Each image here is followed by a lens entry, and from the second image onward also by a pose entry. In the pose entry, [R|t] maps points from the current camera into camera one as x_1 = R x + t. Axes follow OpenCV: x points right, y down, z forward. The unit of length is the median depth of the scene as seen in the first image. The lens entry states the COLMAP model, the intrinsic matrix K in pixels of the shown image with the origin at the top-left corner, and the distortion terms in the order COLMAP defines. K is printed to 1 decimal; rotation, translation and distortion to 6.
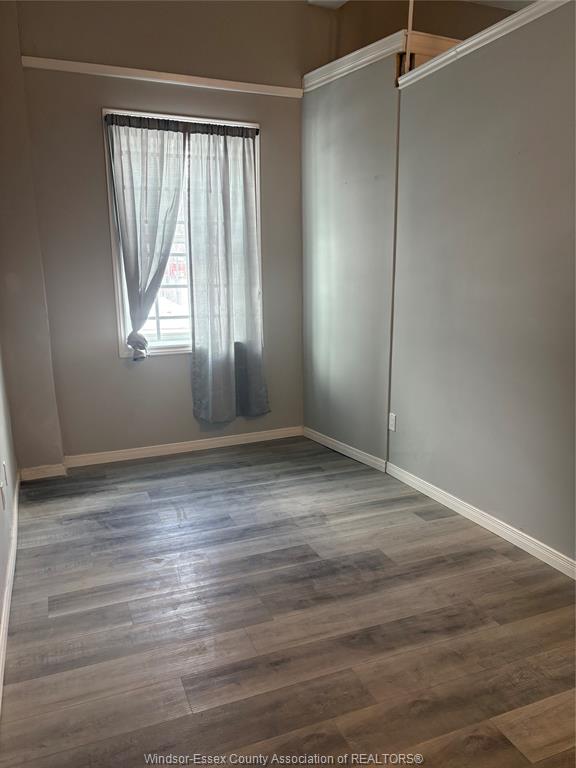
lens RADIAL K [[579.1, 0, 289.2], [0, 579.1, 384.7], [0, 0, 1]] dist [0.022092, -0.023607]
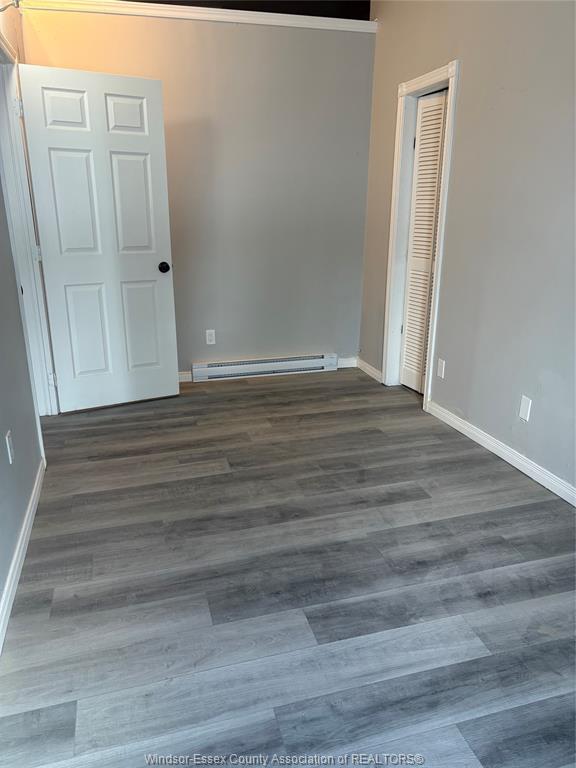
lens RADIAL K [[579.1, 0, 287.9], [0, 579.1, 384.8], [0, 0, 1]] dist [0.022092, -0.023607]
pose [[-0.993496, -0.016950, 0.112599, 0.000045], [0.039292, 0.877091, 0.478714, -0.320257], [-0.106873, 0.480025, -0.870721, 1.700430]]
